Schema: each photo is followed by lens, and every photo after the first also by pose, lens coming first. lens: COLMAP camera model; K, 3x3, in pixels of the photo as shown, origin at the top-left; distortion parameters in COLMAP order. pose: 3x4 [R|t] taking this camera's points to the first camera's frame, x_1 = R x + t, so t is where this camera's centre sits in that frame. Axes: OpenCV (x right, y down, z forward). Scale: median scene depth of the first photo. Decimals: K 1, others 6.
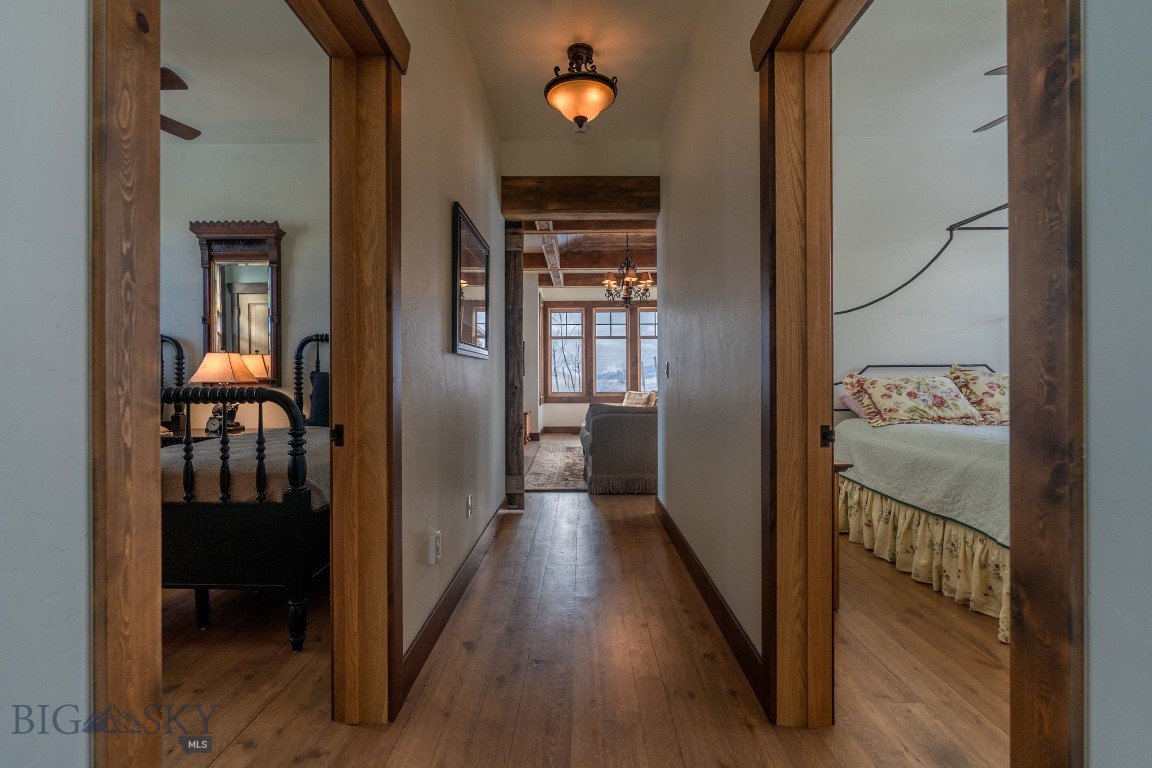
lens RADIAL K [[524.9, 0, 571.3], [0, 524.9, 376.6], [0, 0, 1]] dist [-0.008515, -0.000068]
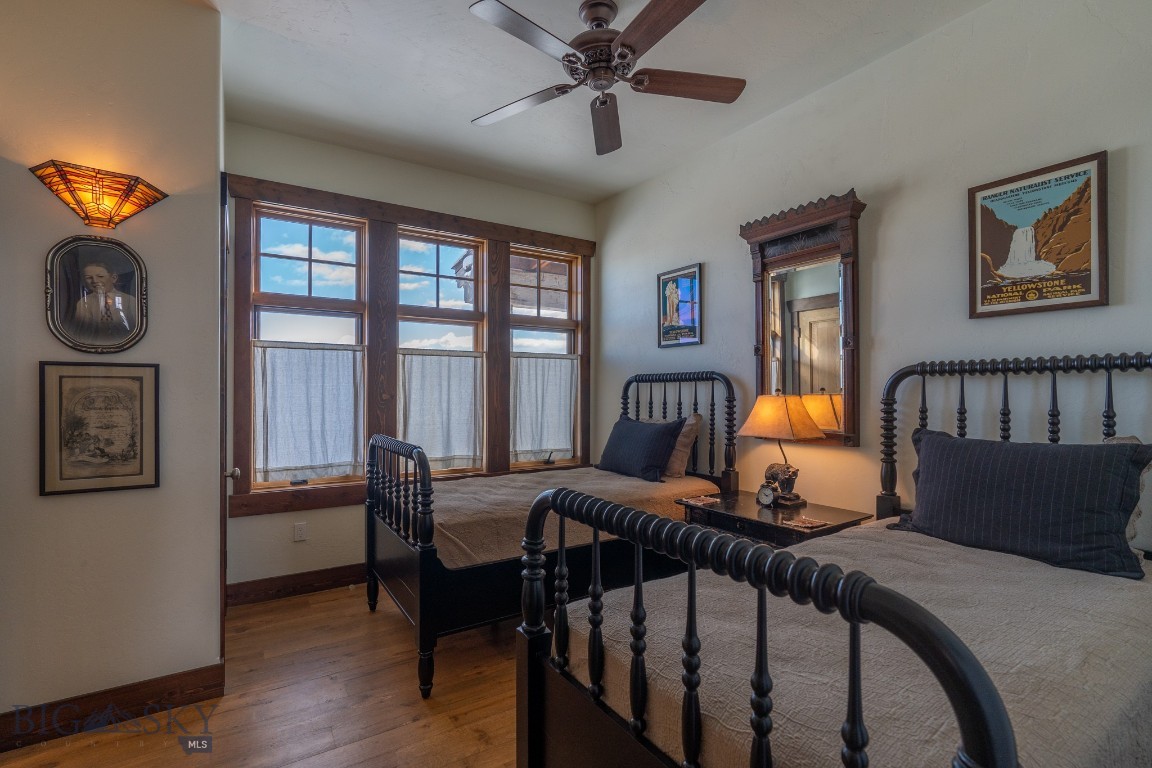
lens RADIAL K [[524.9, 0, 571.5], [0, 524.9, 390.7], [0, 0, 1]] dist [-0.008515, -0.000068]
pose [[0.559065, 0.000963, -0.829123, -0.209228], [0.000925, 0.999998, 0.001785, -0.048532], [0.829123, -0.001765, 0.559063, 0.332373]]
